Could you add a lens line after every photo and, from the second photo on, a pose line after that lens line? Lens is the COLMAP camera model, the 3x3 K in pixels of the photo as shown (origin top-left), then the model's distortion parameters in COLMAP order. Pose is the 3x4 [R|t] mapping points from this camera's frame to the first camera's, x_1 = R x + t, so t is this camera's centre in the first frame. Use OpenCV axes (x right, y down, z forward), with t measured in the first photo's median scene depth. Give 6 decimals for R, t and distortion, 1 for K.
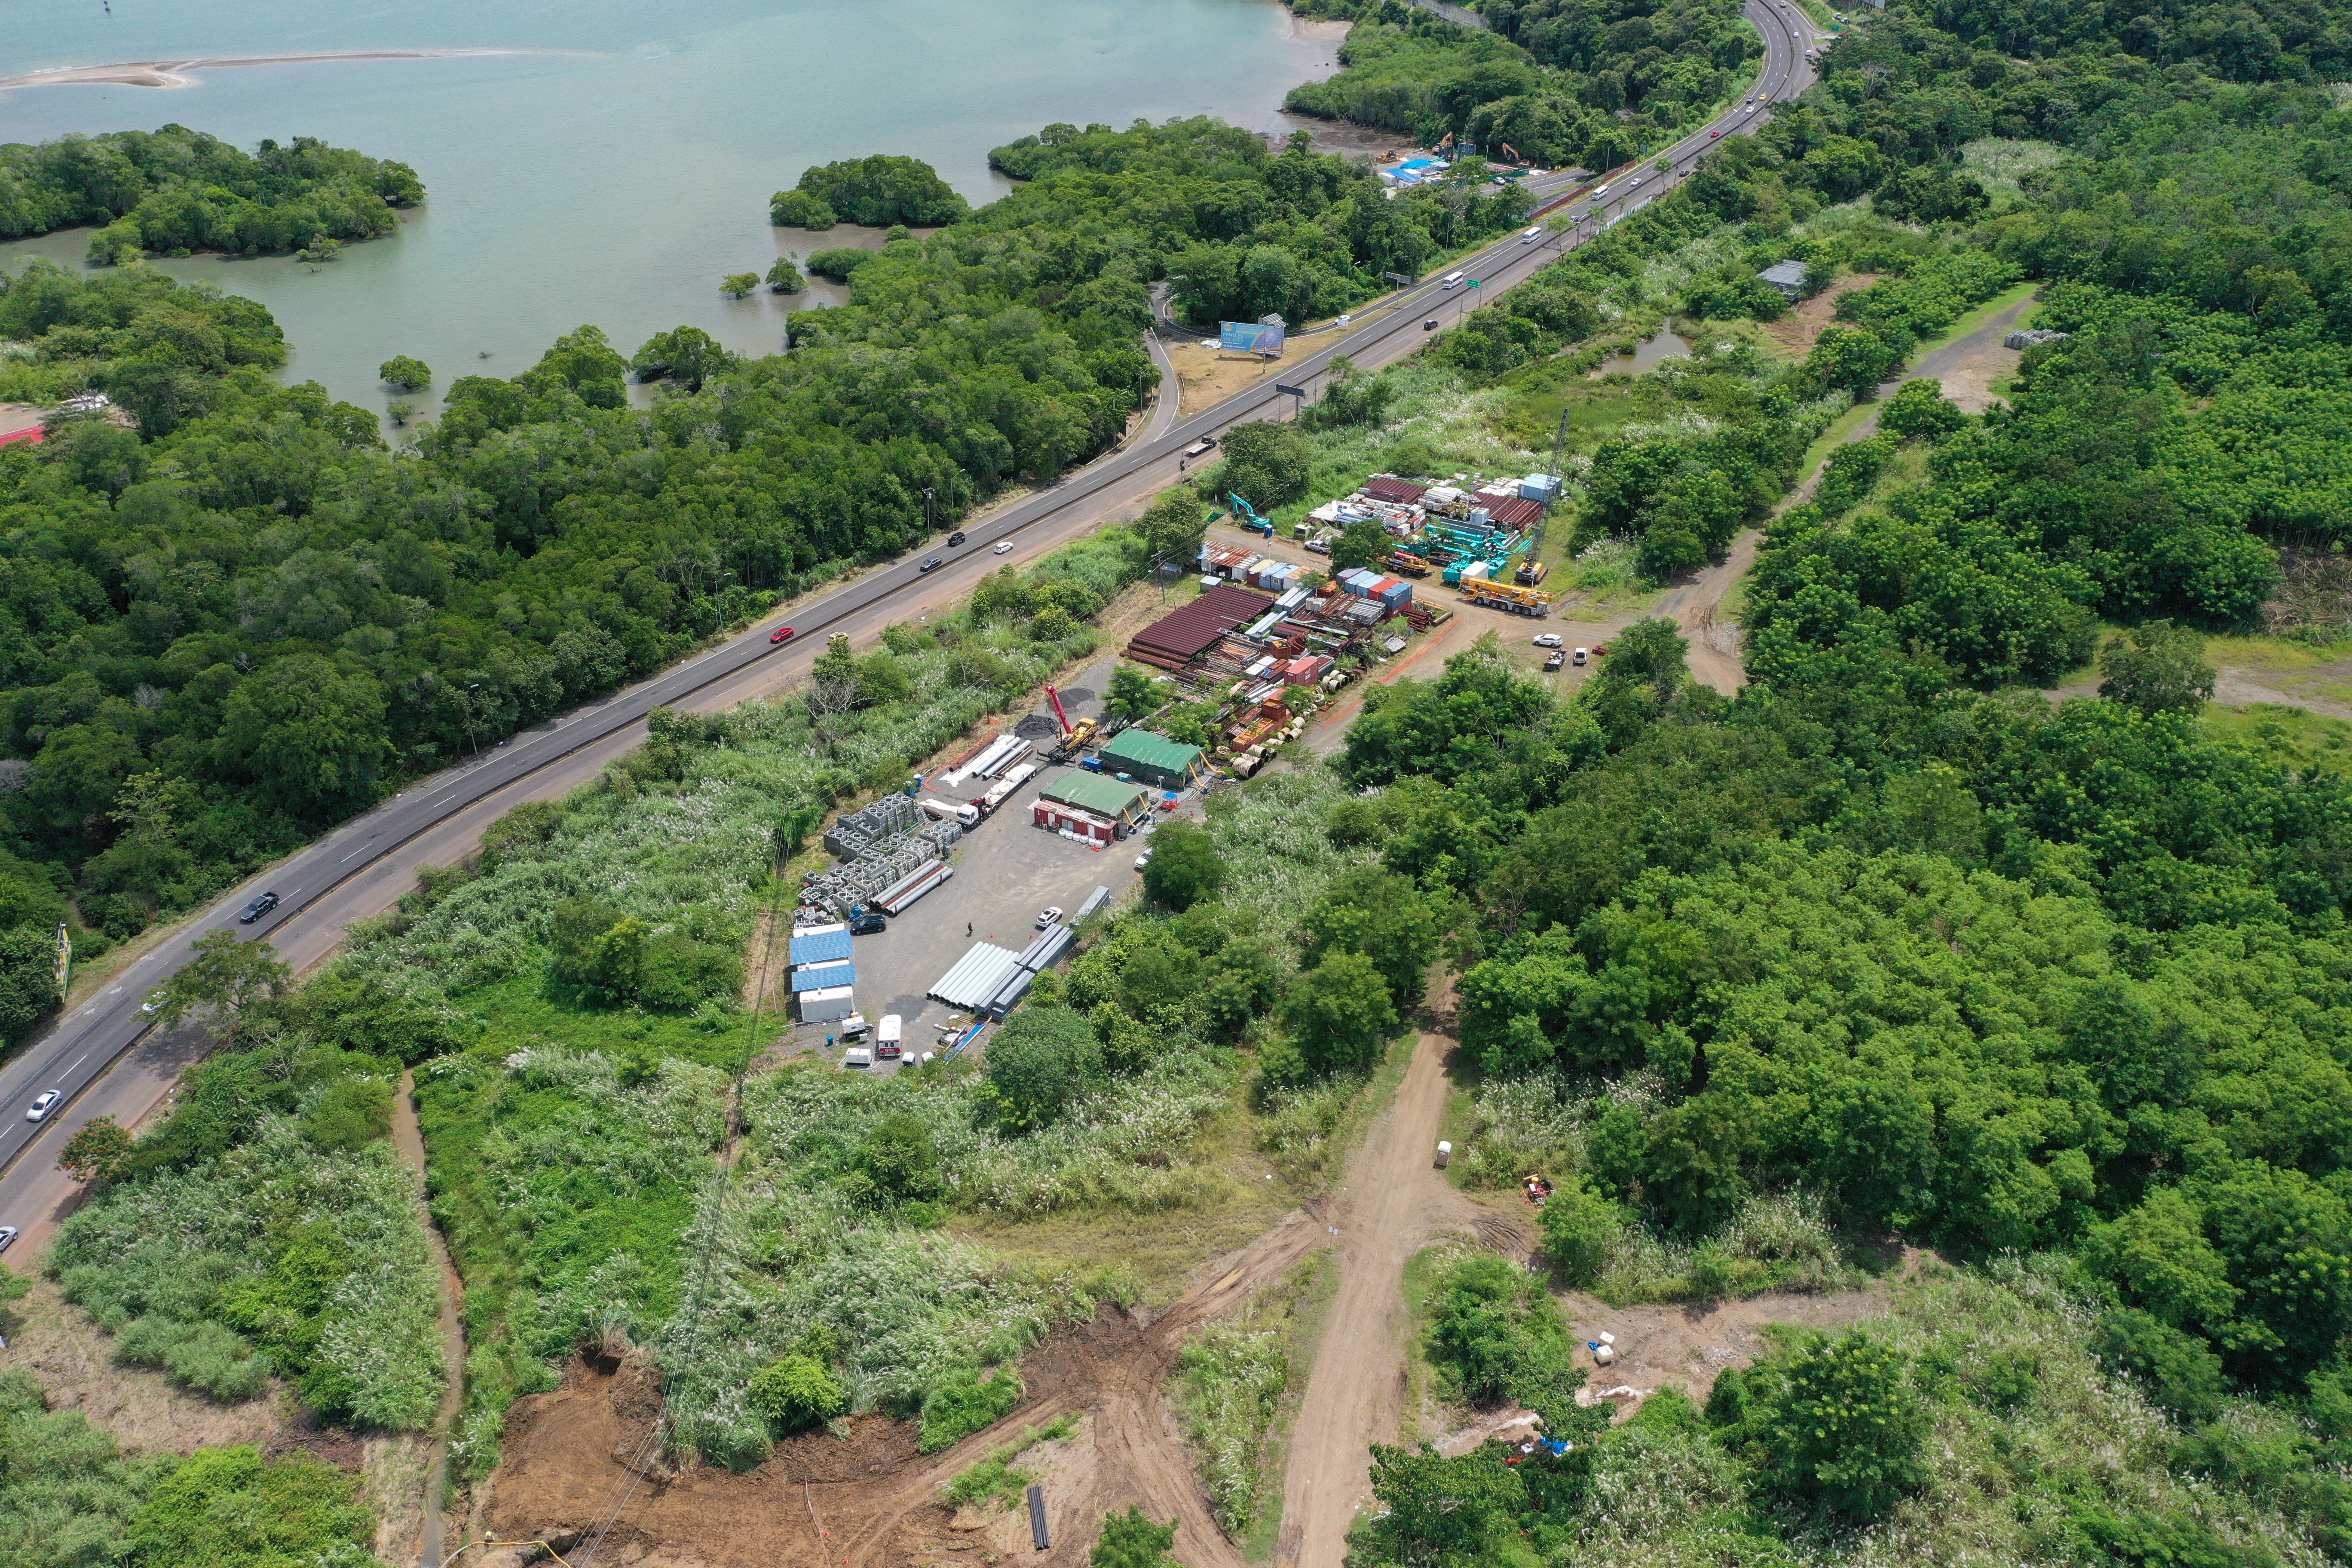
lens RADIAL K [[1862.5, 0, 1176.0], [0, 1862.5, 784.0], [0, 0, 1]] dist [0.001893, -0.000876]
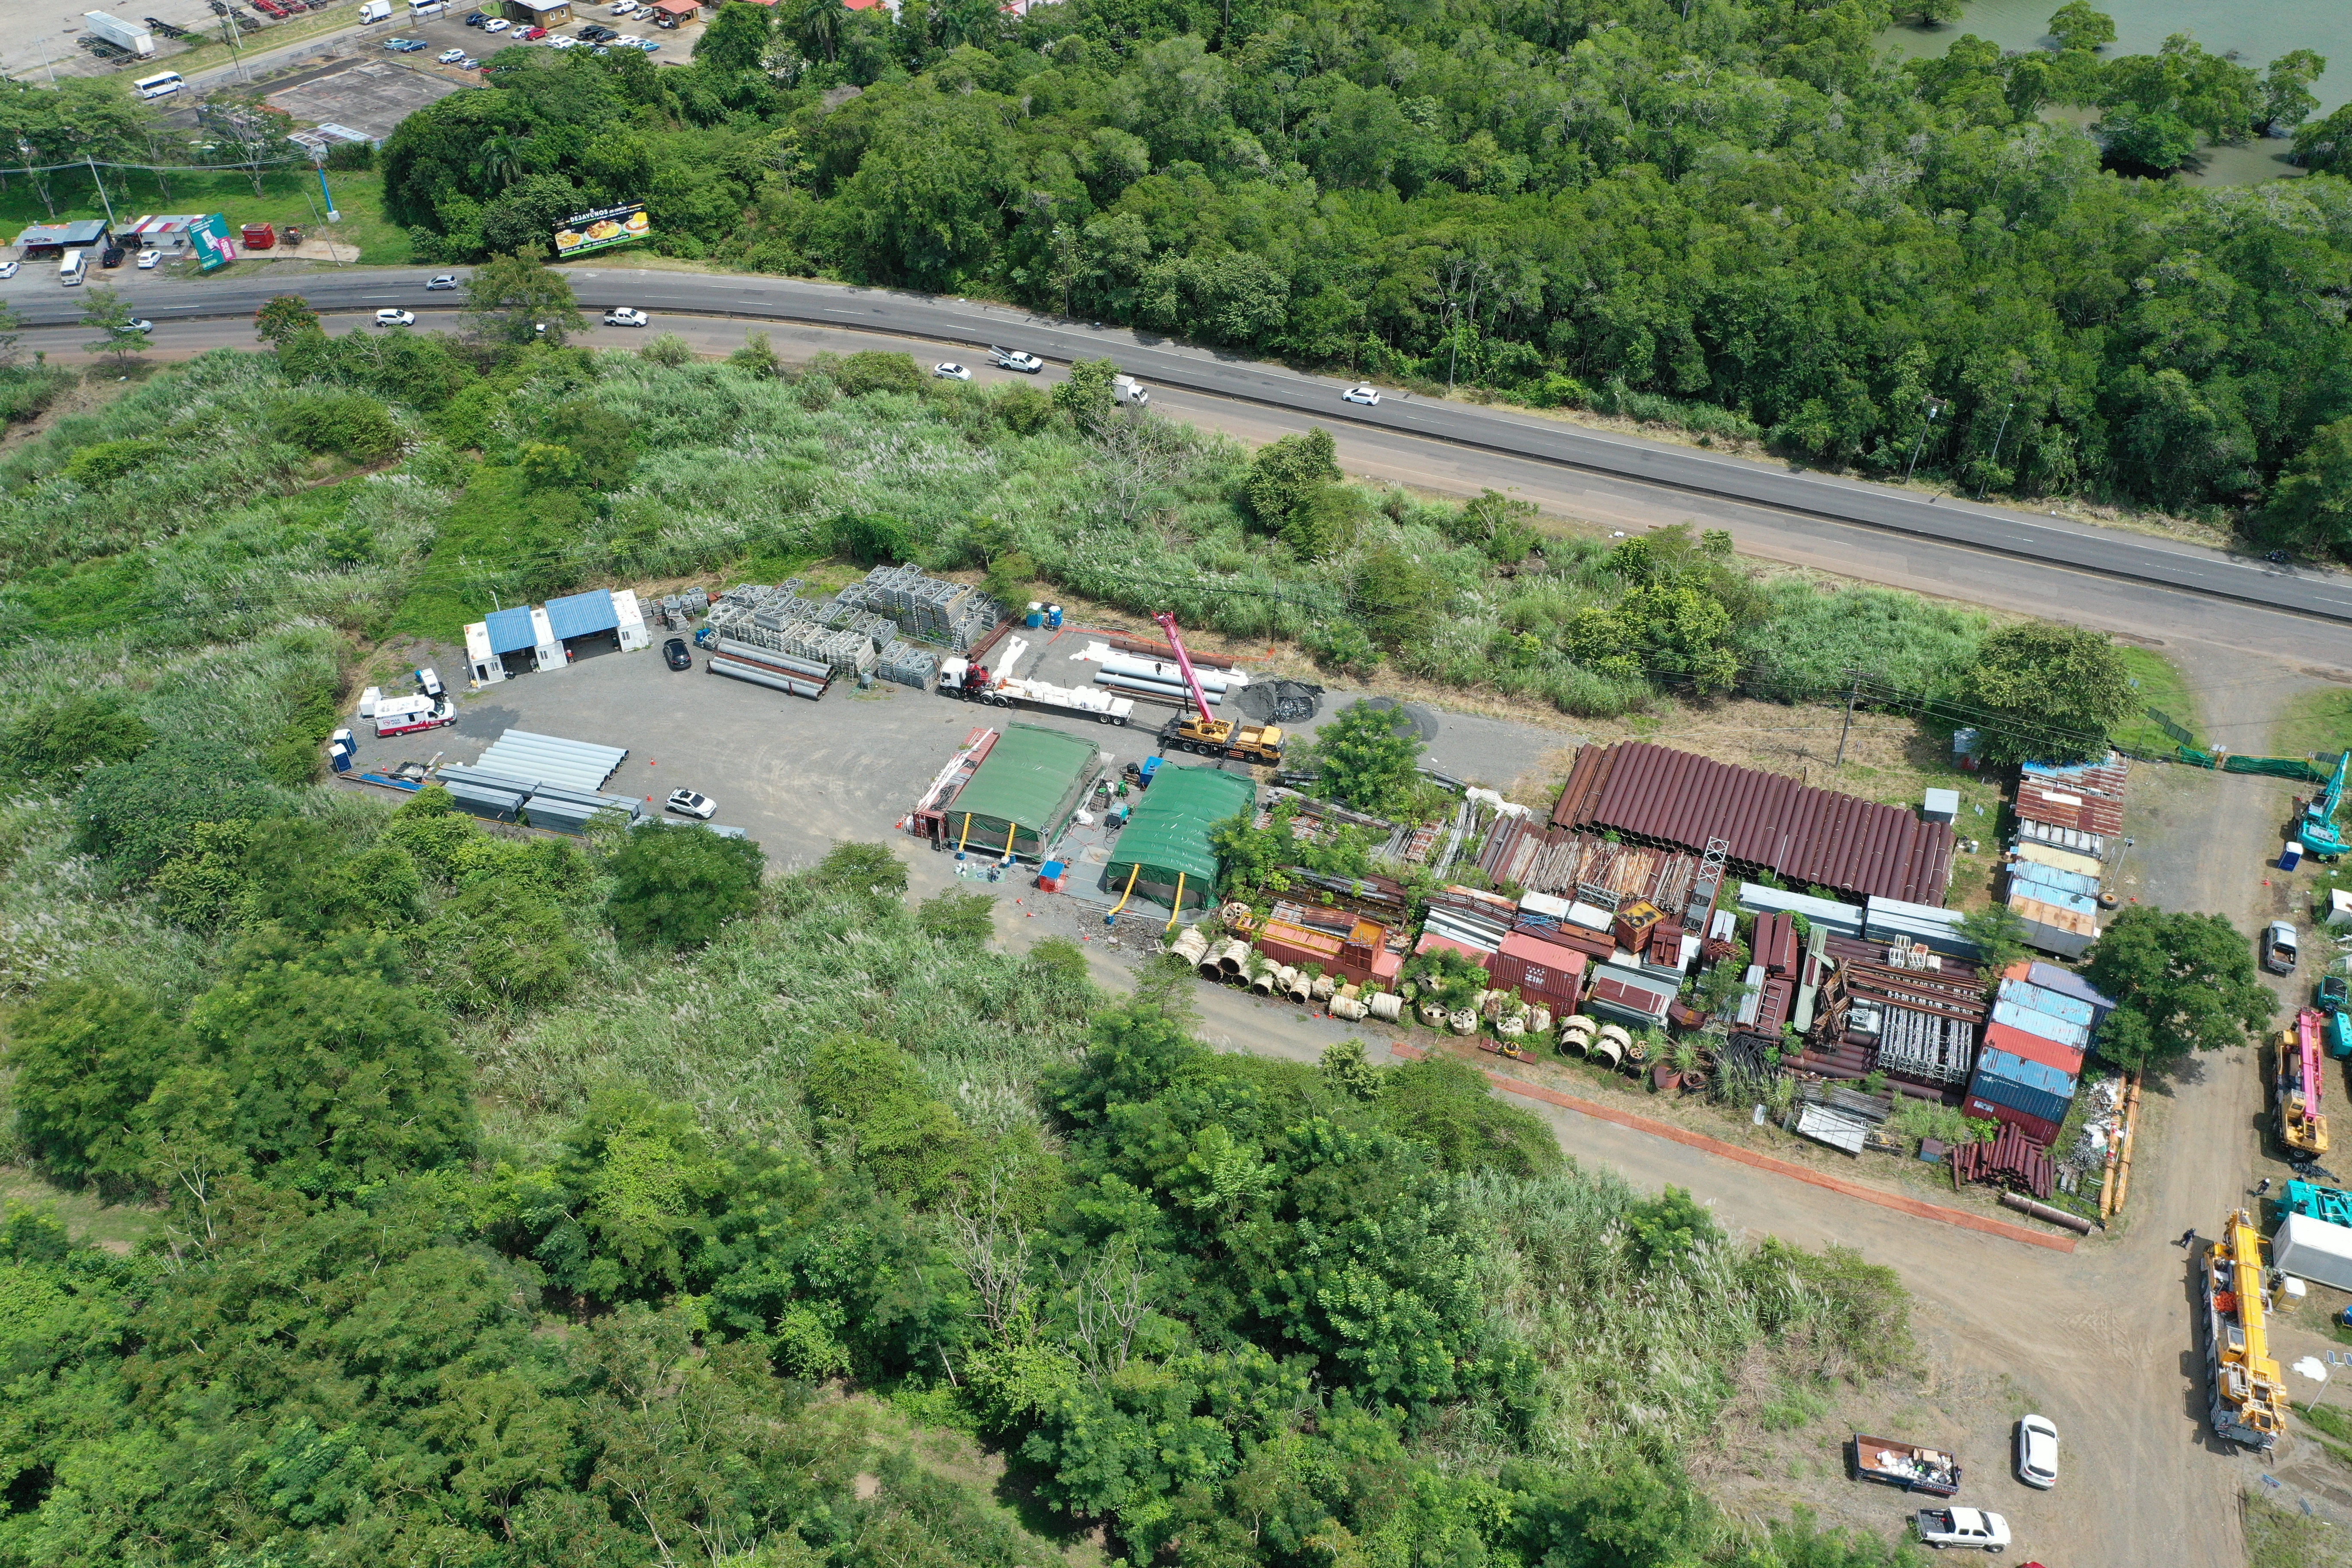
lens RADIAL K [[1862.5, 0, 1176.0], [0, 1862.5, 784.0], [0, 0, 1]] dist [0.001893, -0.000876]
pose [[0.191809, 0.620721, -0.760207, 0.361562], [-0.492515, 0.730871, 0.472501, -0.258353], [0.848904, 0.283783, 0.445902, 0.681183]]
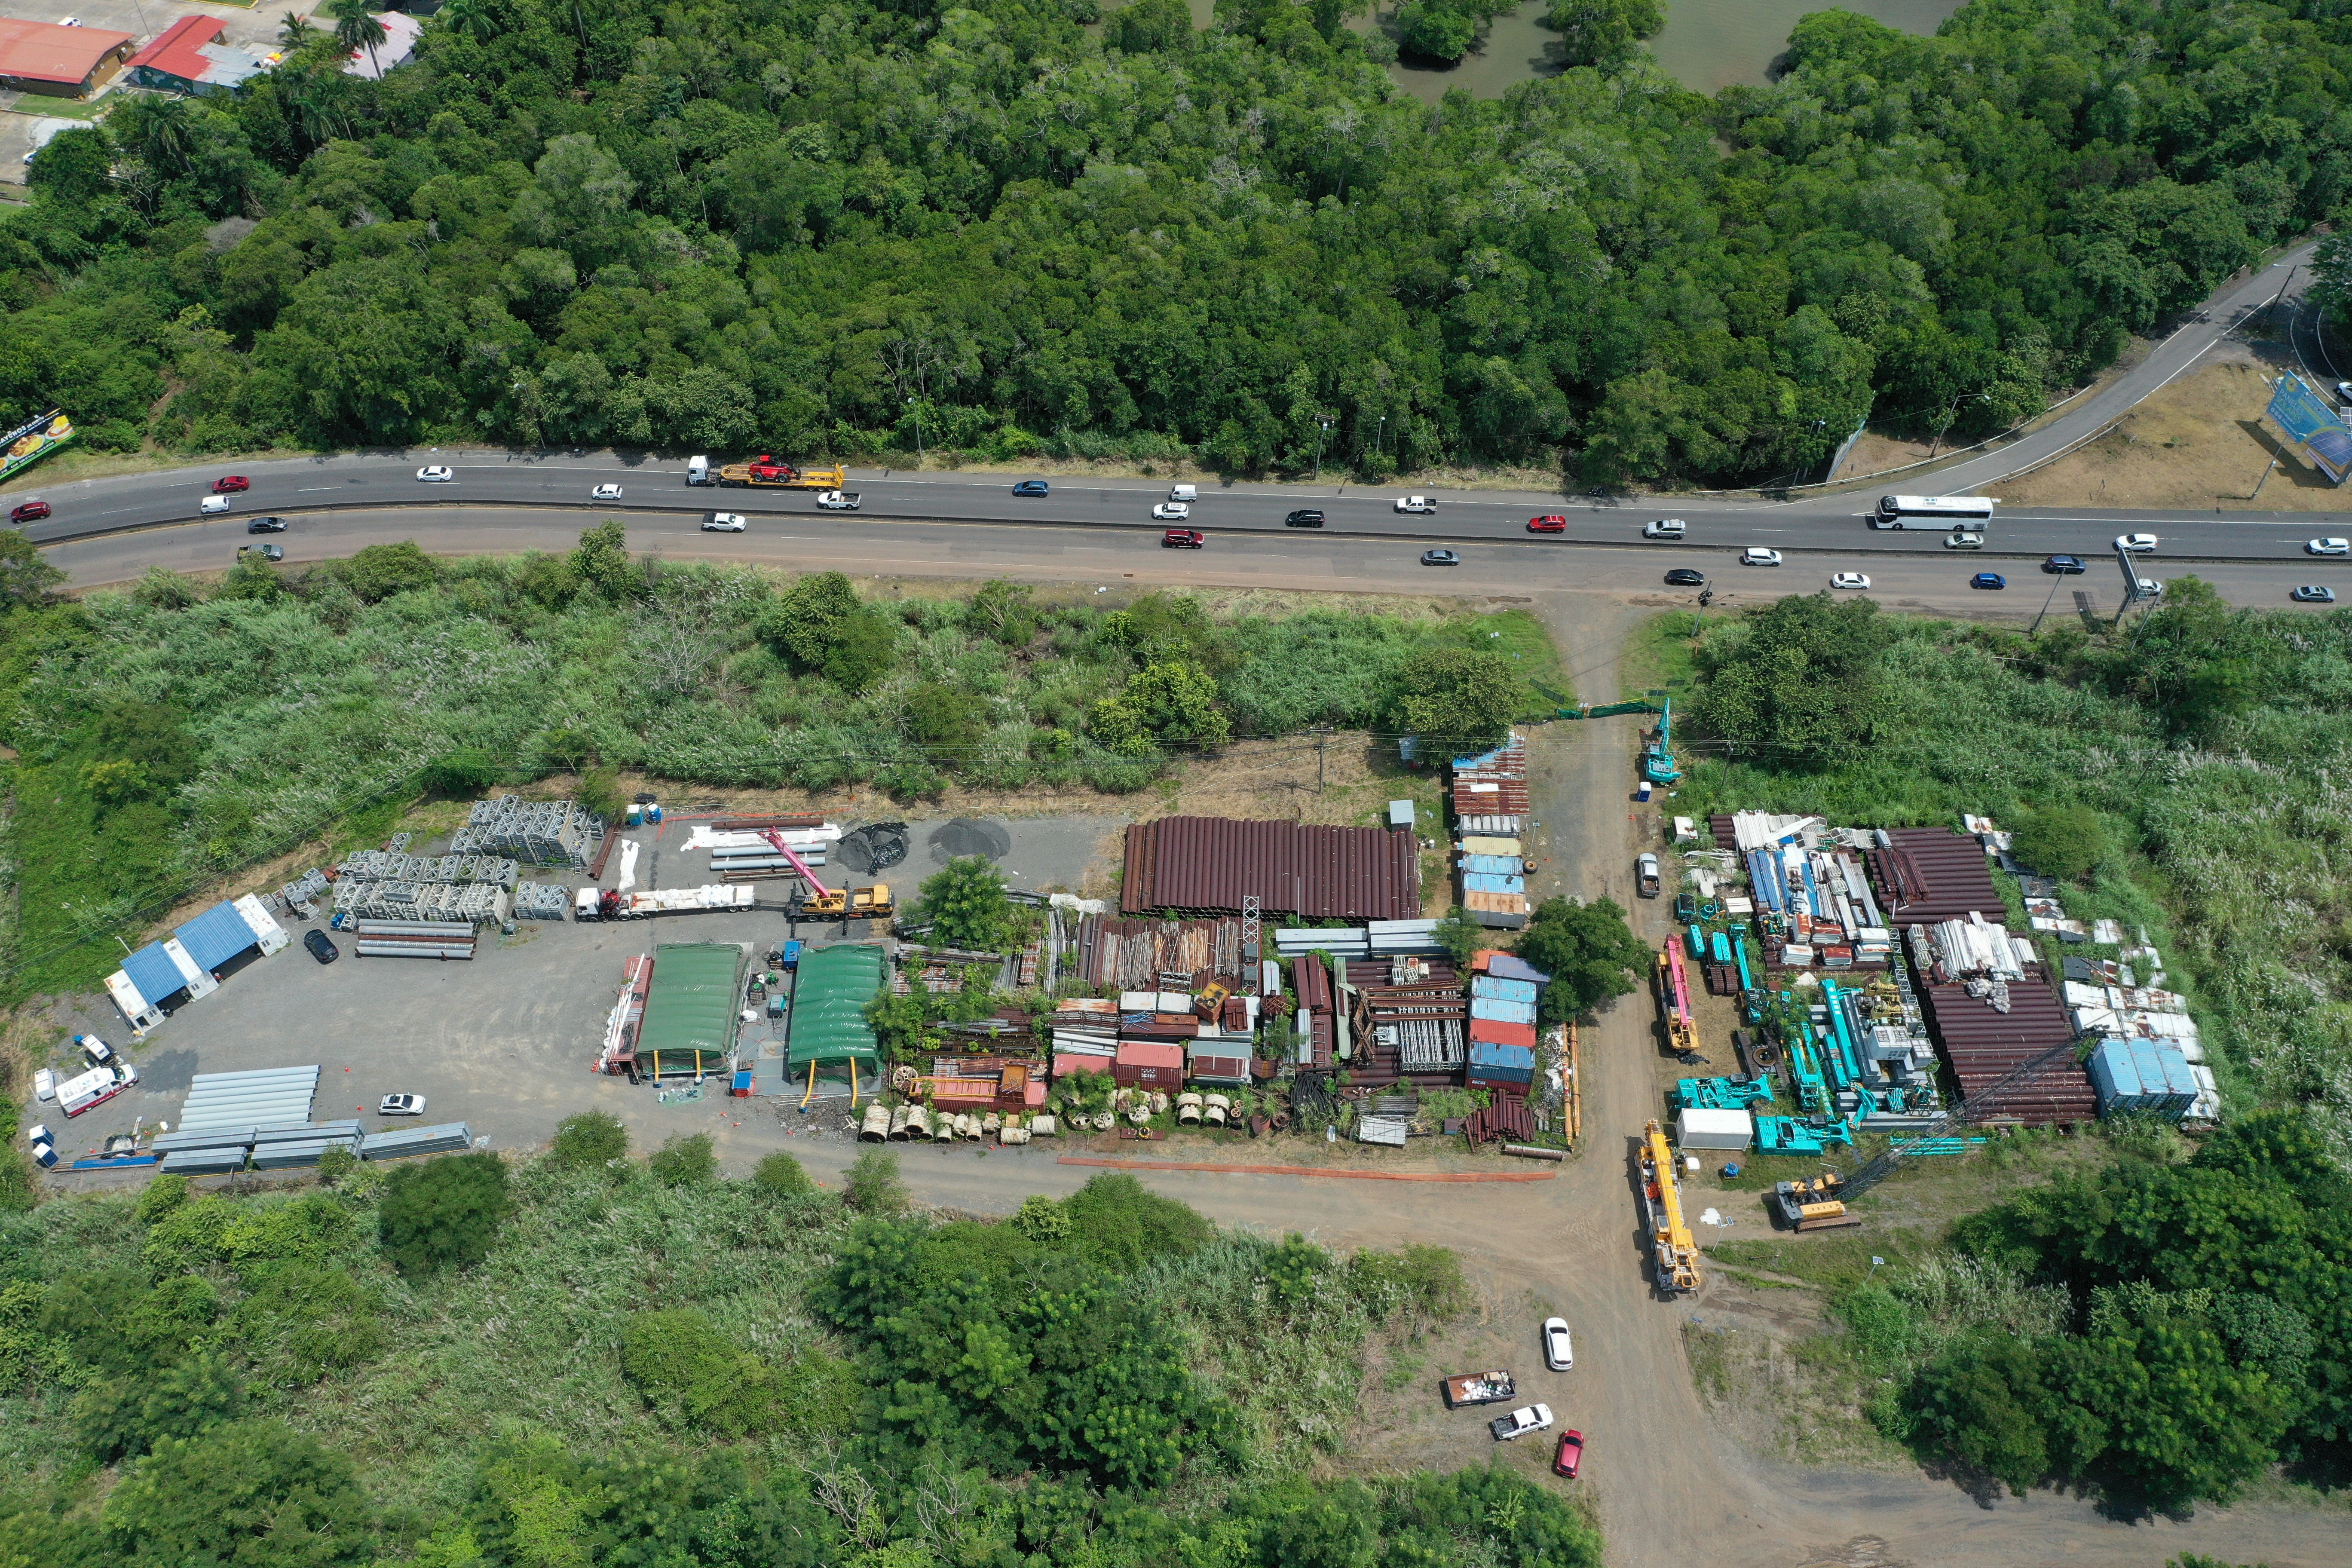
lens RADIAL K [[1860.5, 0, 1176.0], [0, 1860.5, 784.0], [0, 0, 1]] dist [0.000497, -0.000790]
pose [[0.528764, 0.640157, -0.557322, 0.336428], [-0.427327, 0.768117, 0.476852, -0.403924], [0.733348, -0.013983, 0.679709, 0.581429]]
